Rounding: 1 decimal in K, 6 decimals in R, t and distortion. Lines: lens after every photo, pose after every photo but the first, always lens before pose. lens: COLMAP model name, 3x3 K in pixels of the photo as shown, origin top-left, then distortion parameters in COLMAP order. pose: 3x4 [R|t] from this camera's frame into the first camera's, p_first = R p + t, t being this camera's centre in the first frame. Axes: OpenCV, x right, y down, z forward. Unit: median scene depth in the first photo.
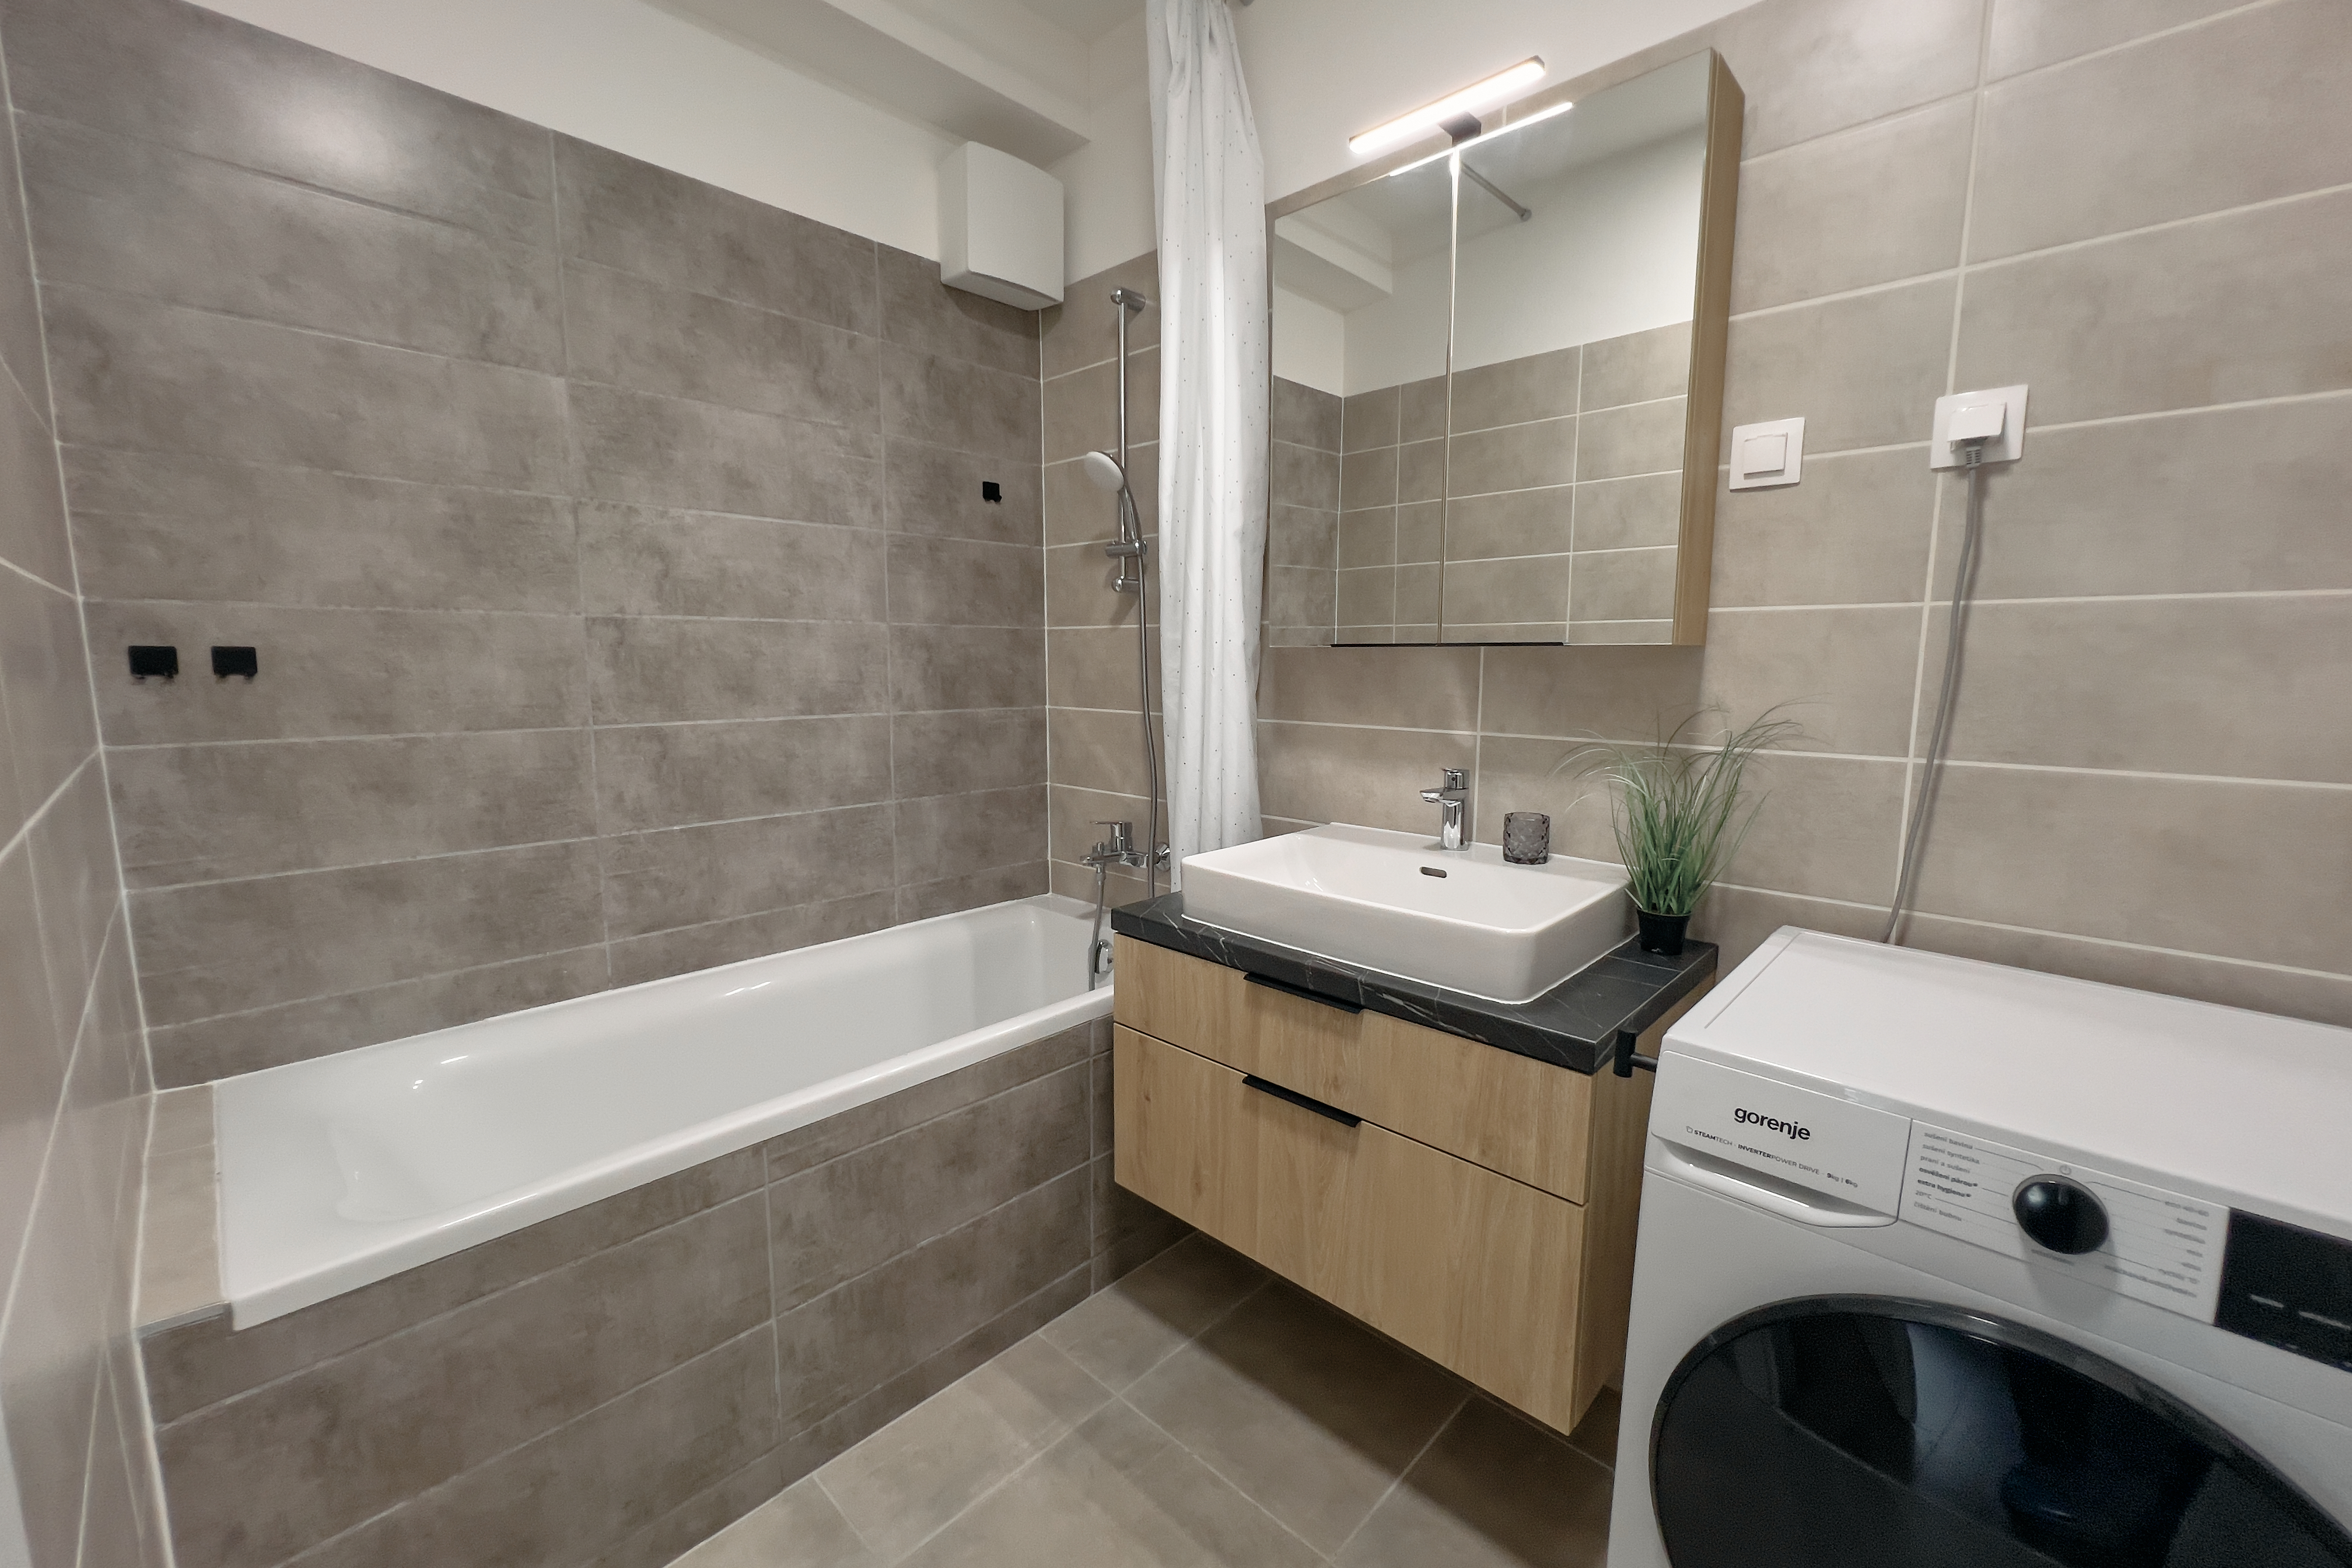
lens RADIAL K [[947.0, 0, 1174.2], [0, 947.0, 780.8], [0, 0, 1]] dist [-0.002033, 0.000104]
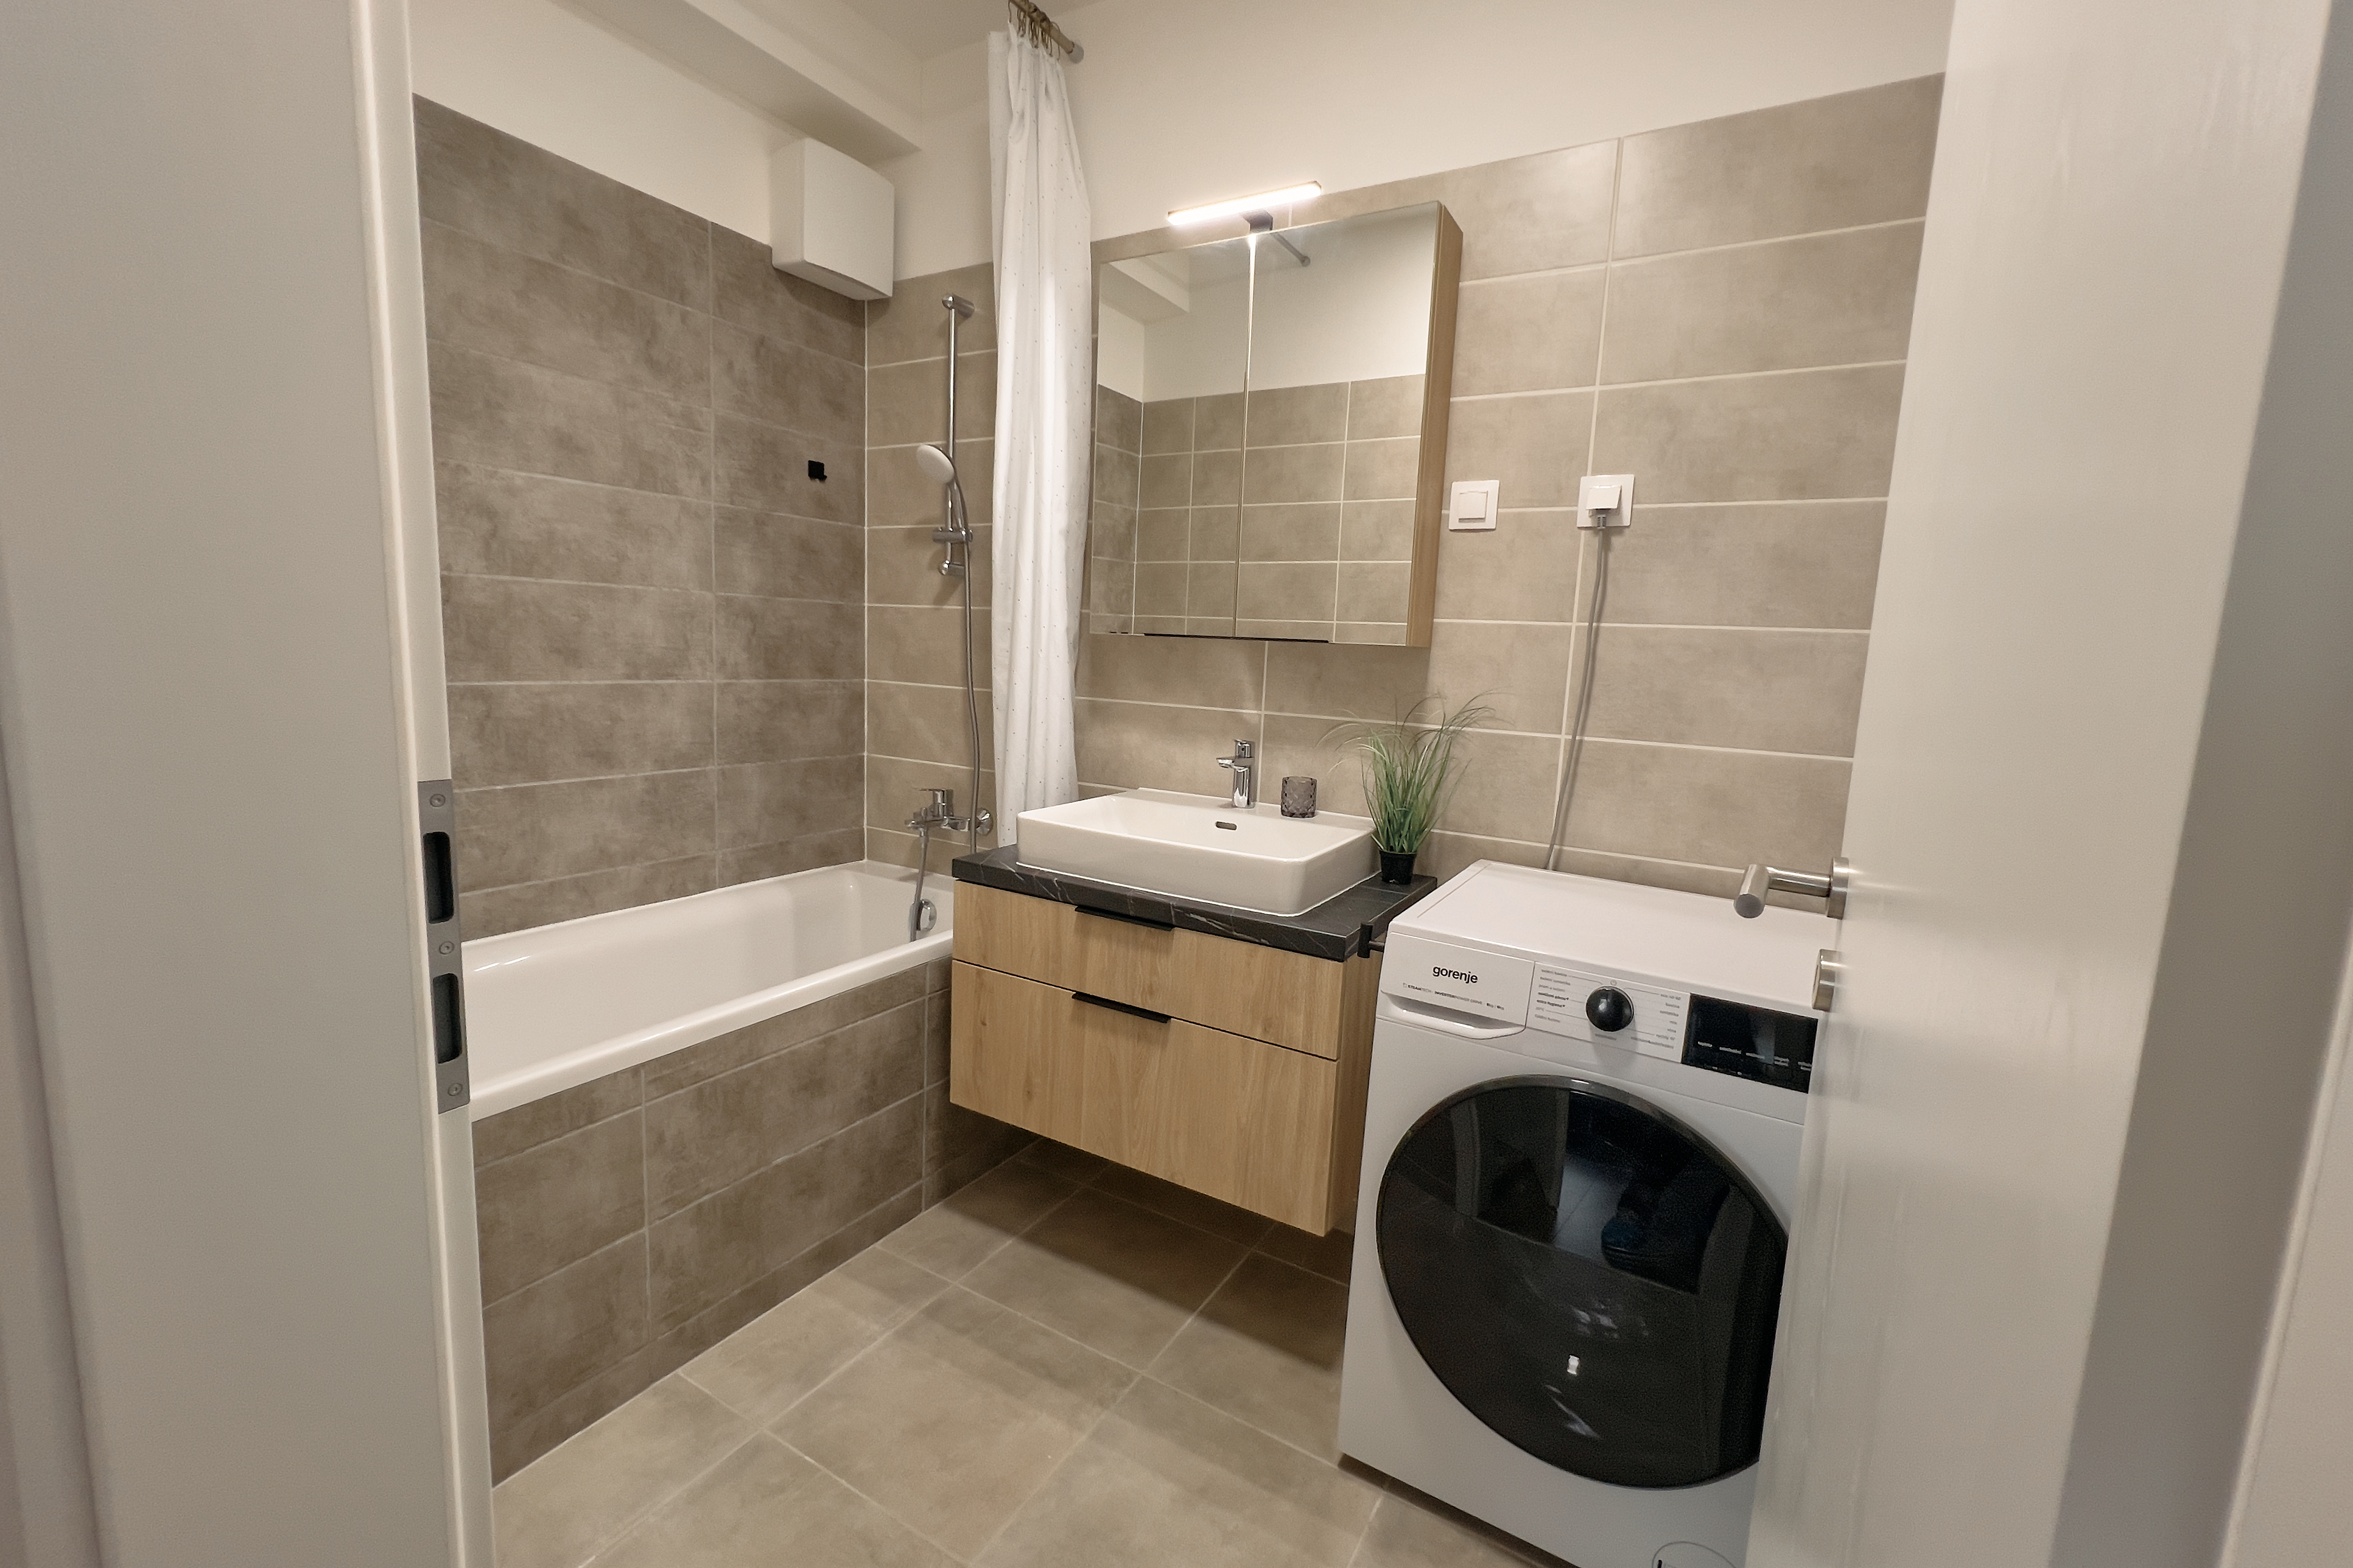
lens RADIAL K [[982.2, 0, 1176.5], [0, 982.2, 784.0], [0, 0, 1]] dist [-0.000497, -0.000052]
pose [[0.972692, 0.008398, 0.231946, -0.079364], [-0.011887, 0.999836, 0.013649, 0.026869], [-0.231794, -0.016034, 0.972633, -0.205845]]
